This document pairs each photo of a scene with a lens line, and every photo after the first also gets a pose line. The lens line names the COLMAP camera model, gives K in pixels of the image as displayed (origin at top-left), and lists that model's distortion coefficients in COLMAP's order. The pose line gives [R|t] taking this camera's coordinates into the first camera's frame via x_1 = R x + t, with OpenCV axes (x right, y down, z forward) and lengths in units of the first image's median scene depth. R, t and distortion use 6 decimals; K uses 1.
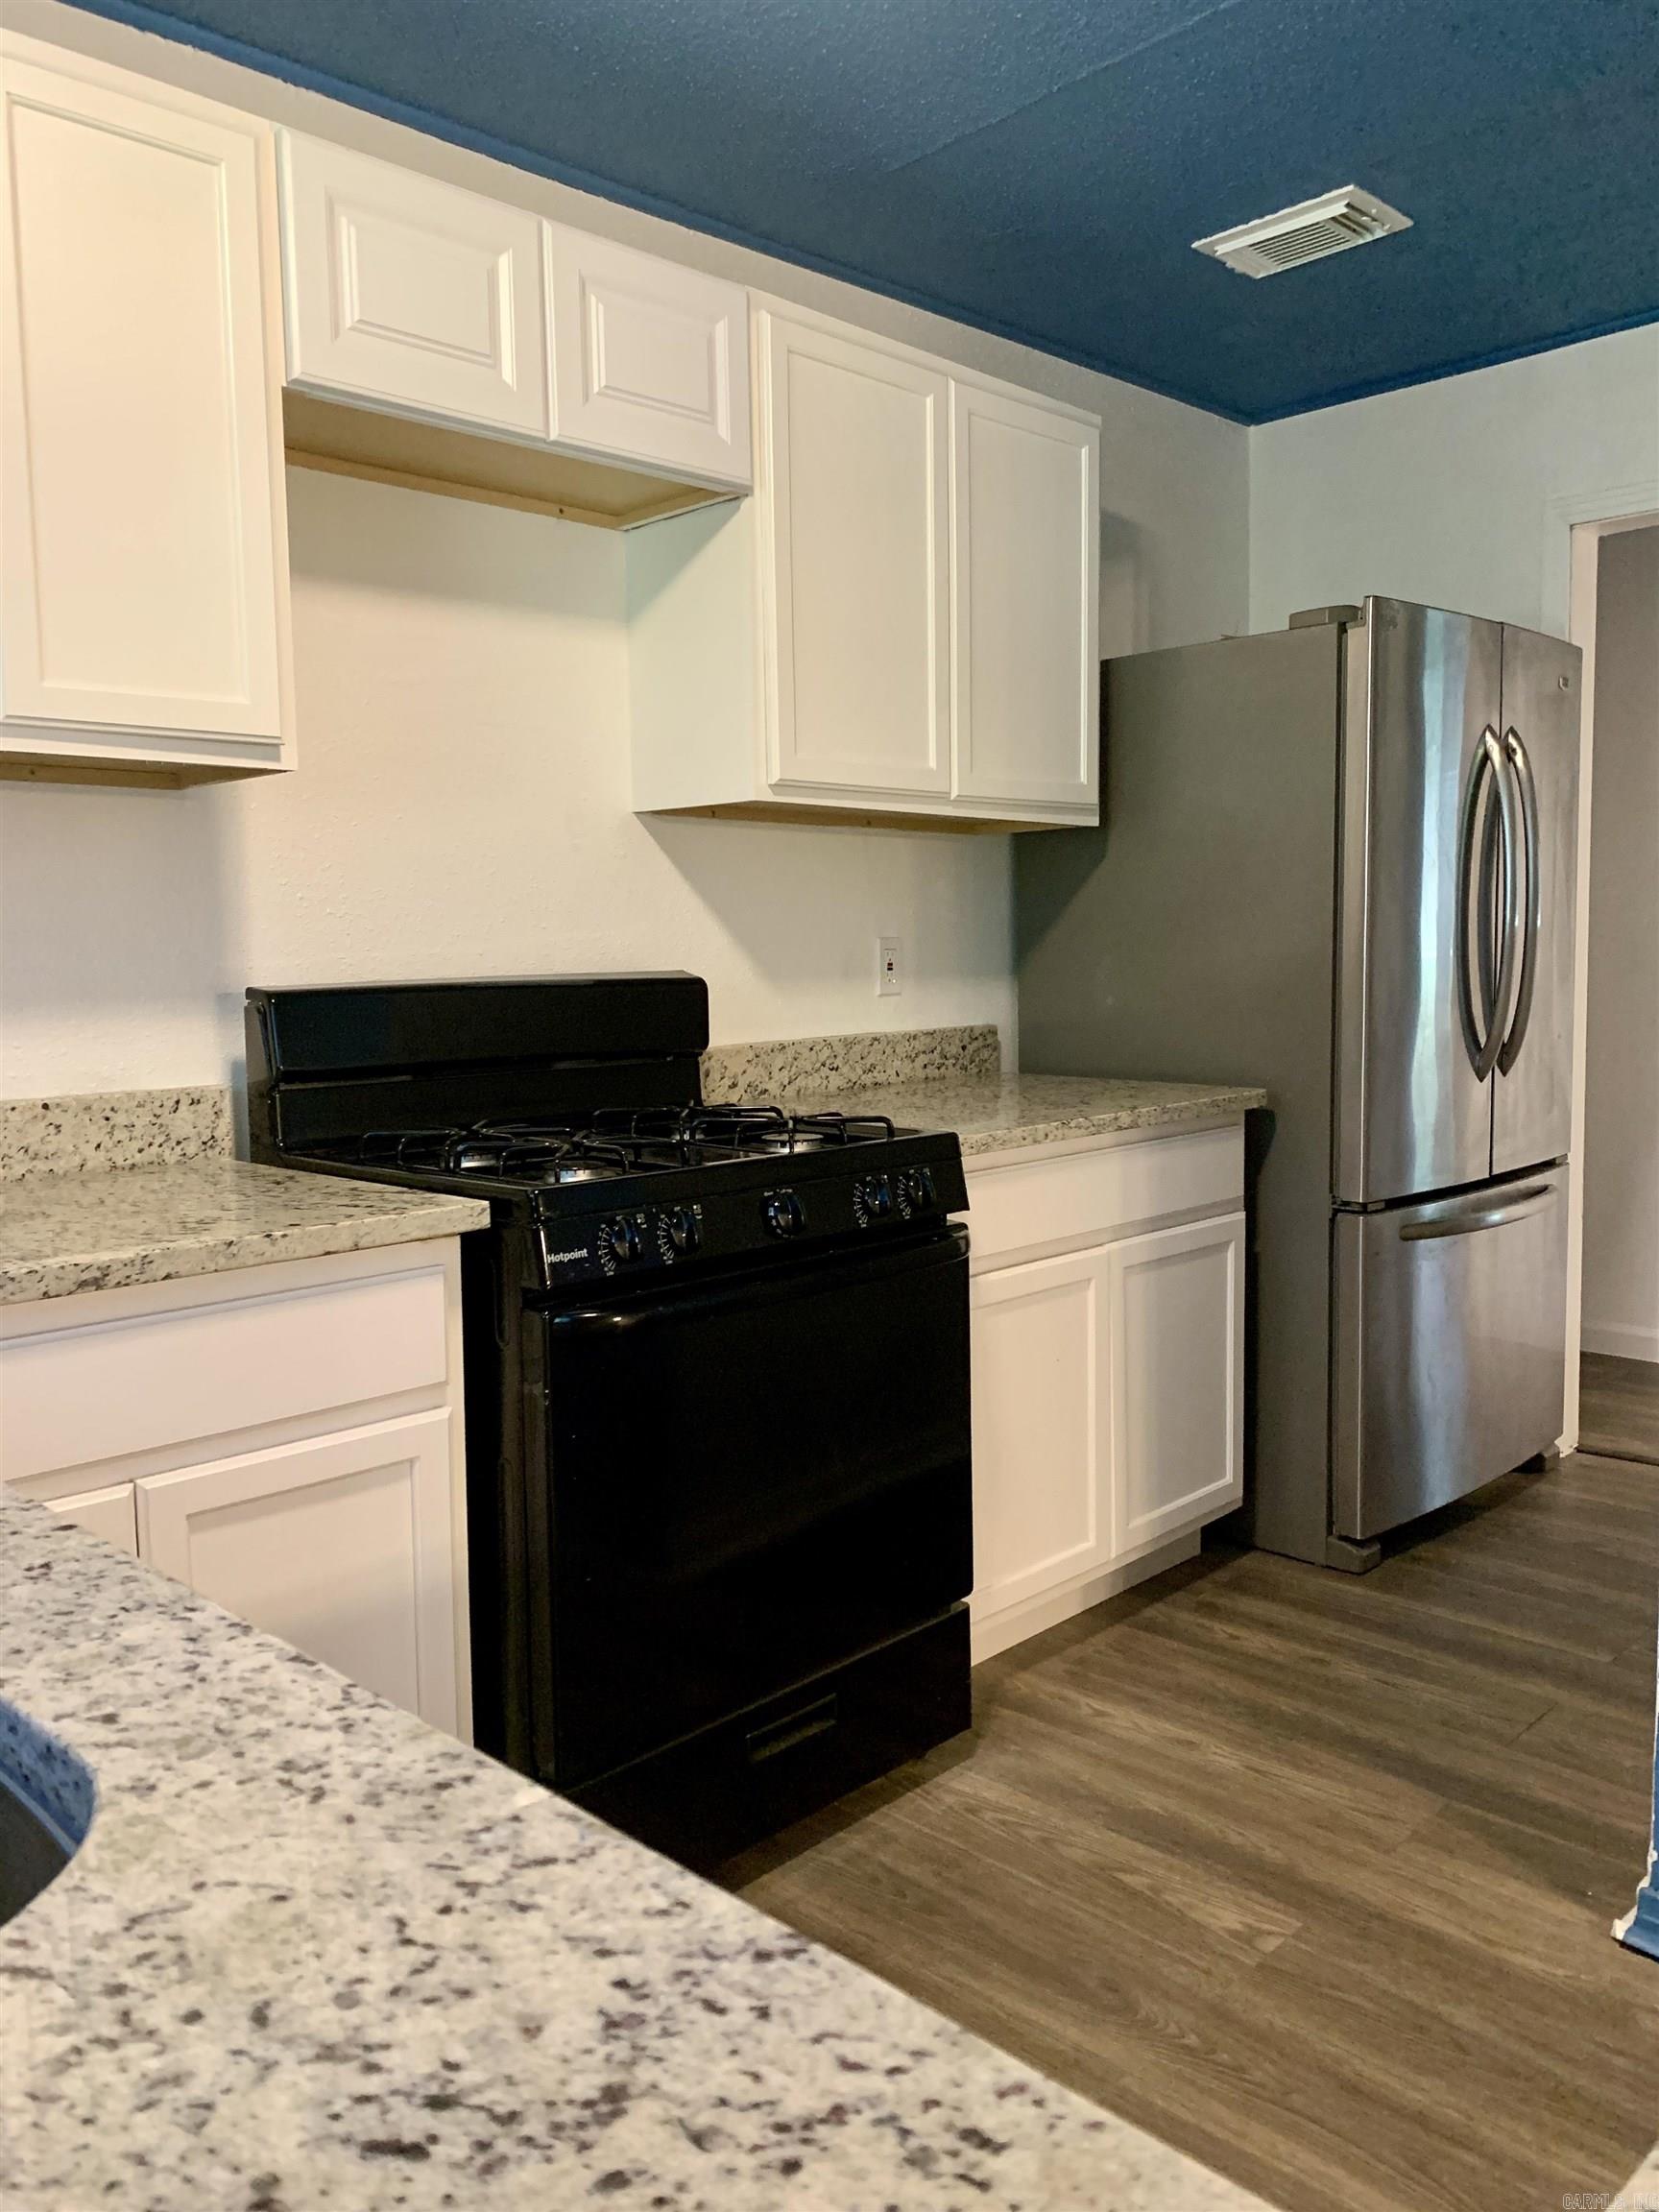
lens RADIAL K [[1677.0, 0, 829.5], [0, 1677.0, 1106.0], [0, 0, 1]] dist [0.087356, -0.170937]
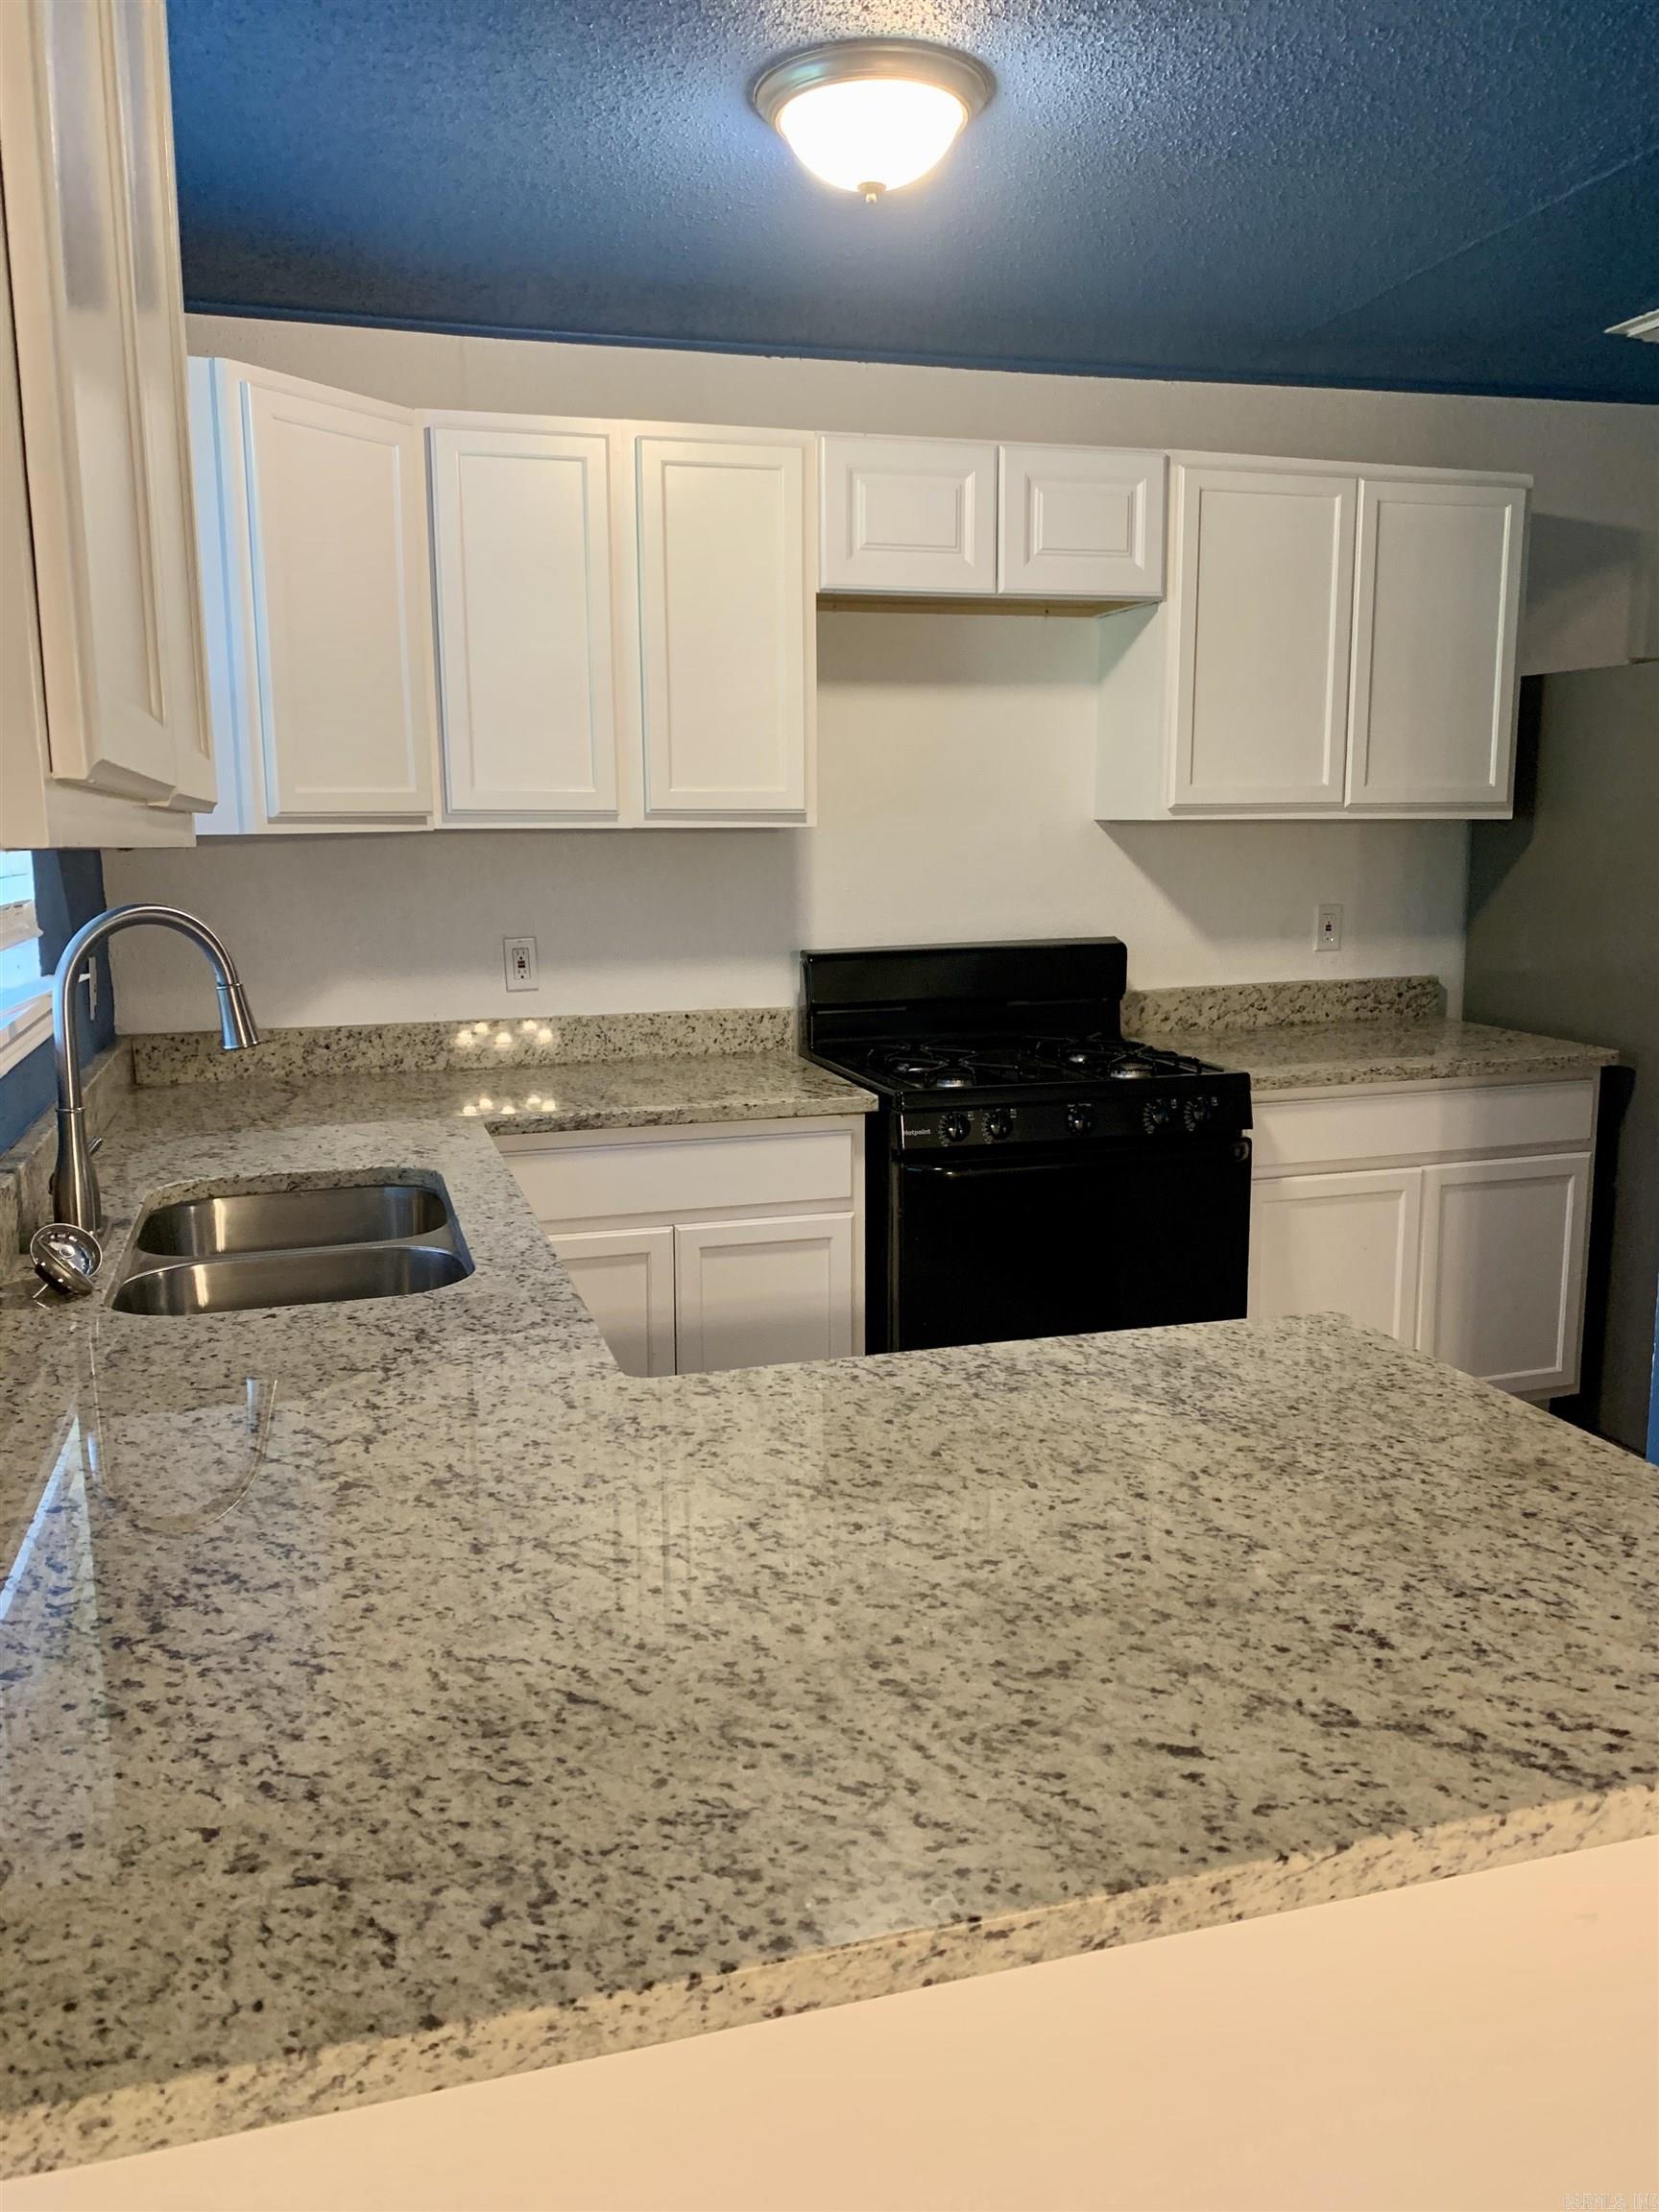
lens RADIAL K [[1677.0, 0, 829.5], [0, 1677.0, 1106.0], [0, 0, 1]] dist [0.087356, -0.170937]
pose [[0.877215, 0.093272, -0.470951, 0.385459], [-0.052996, 0.993764, 0.098103, -0.067430], [0.477164, -0.061099, 0.876688, -0.355835]]
